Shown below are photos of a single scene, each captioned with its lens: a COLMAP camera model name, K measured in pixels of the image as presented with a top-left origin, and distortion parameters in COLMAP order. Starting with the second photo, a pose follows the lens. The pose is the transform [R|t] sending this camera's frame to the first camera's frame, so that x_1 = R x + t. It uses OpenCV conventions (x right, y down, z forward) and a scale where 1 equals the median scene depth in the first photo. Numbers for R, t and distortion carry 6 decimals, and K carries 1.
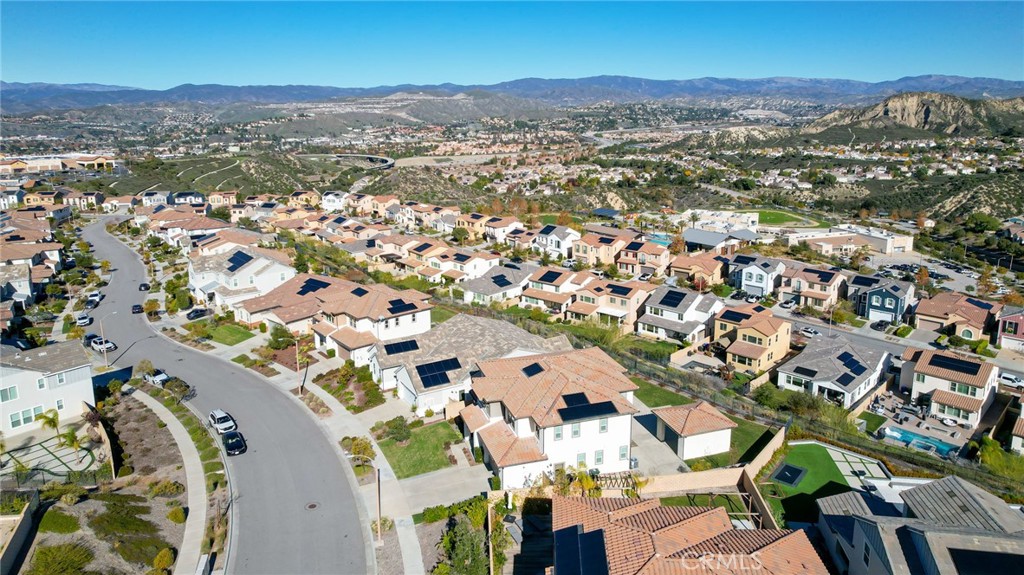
lens RADIAL K [[663.8, 0, 512.5], [0, 663.8, 286.5], [0, 0, 1]] dist [-0.003327, 0.002689]
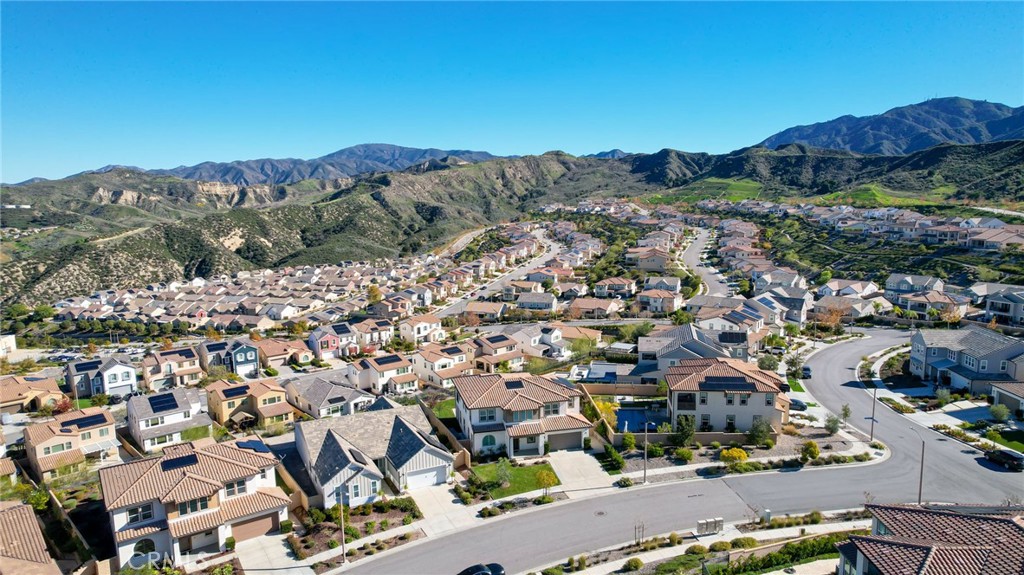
lens RADIAL K [[663.8, 0, 513.5], [0, 663.8, 287.5], [0, 0, 1]] dist [-0.003327, 0.002689]
pose [[0.062889, -0.137468, 0.988508, -0.540498], [0.276924, 0.953980, 0.115048, -0.091932], [-0.958832, 0.266506, 0.098063, 0.341876]]
